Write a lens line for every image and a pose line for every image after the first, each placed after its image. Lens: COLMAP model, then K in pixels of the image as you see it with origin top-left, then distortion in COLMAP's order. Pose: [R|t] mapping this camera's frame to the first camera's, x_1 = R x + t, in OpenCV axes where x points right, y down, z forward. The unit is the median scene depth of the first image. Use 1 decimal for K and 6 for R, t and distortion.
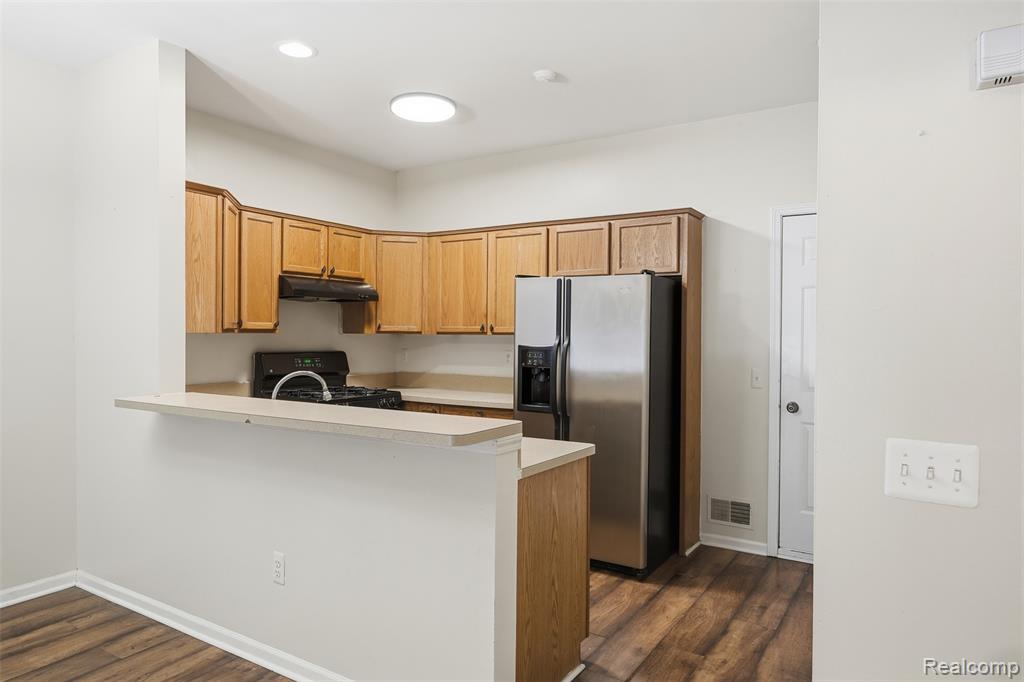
lens RADIAL K [[649.9, 0, 512.0], [0, 649.9, 341.0], [0, 0, 1]] dist [0.004379, 0.001978]
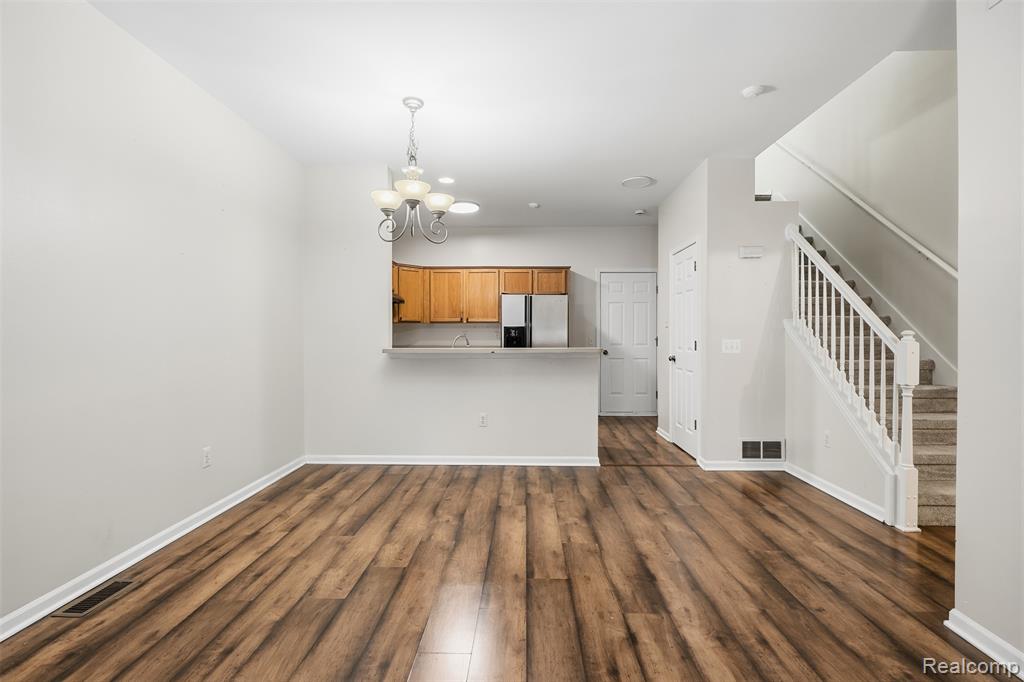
lens RADIAL K [[457.2, 0, 516.5], [0, 457.2, 338.6], [0, 0, 1]] dist [-0.018685, 0.009551]
pose [[0.857279, -0.011681, 0.514719, -0.642486], [0.012136, 0.999923, 0.002479, 0.038308], [-0.514708, 0.004122, 0.857355, -0.252776]]
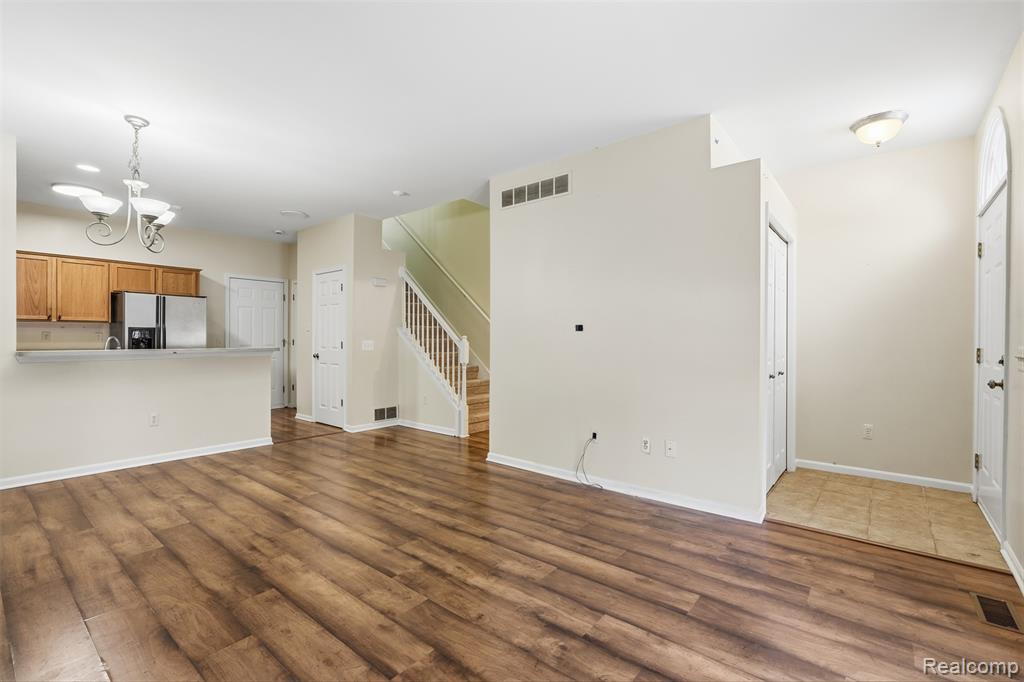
lens RADIAL K [[457.2, 0, 516.5], [0, 457.2, 338.6], [0, 0, 1]] dist [-0.018685, 0.009551]
pose [[0.119512, -0.007663, 0.992803, -1.080954], [0.006755, 0.999953, 0.006905, 0.035375], [-0.992810, 0.005882, 0.119558, -0.283877]]
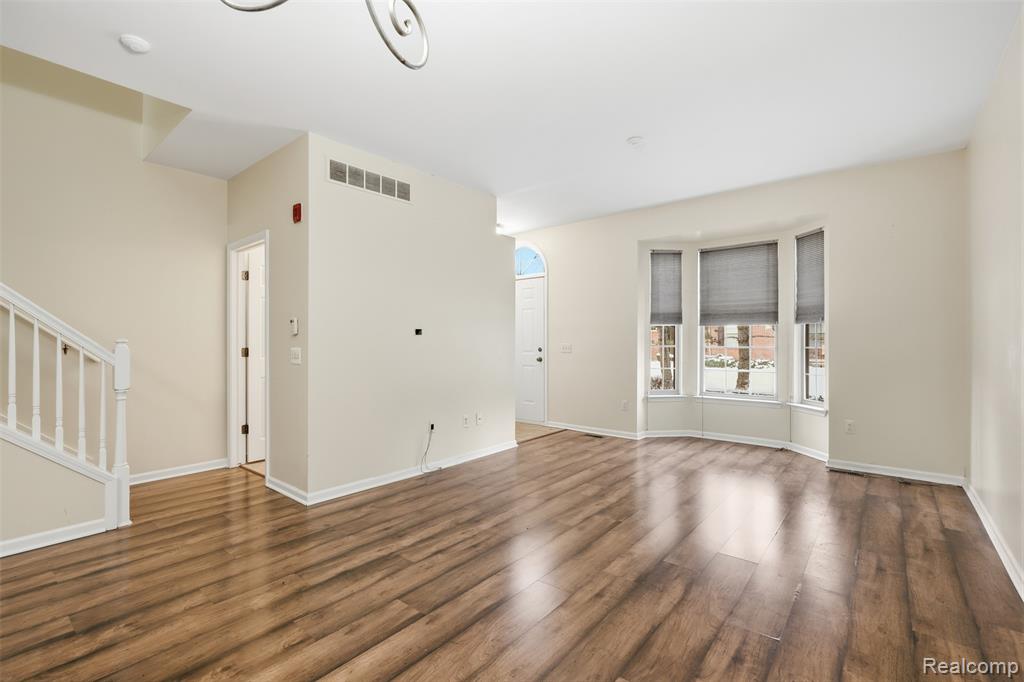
lens RADIAL K [[457.2, 0, 516.5], [0, 457.2, 338.6], [0, 0, 1]] dist [-0.018685, 0.009551]
pose [[-0.992541, -0.002923, 0.121878, -0.518280], [-0.002375, 0.999986, 0.004647, 0.030677], [-0.121890, 0.004323, -0.992534, 0.610538]]
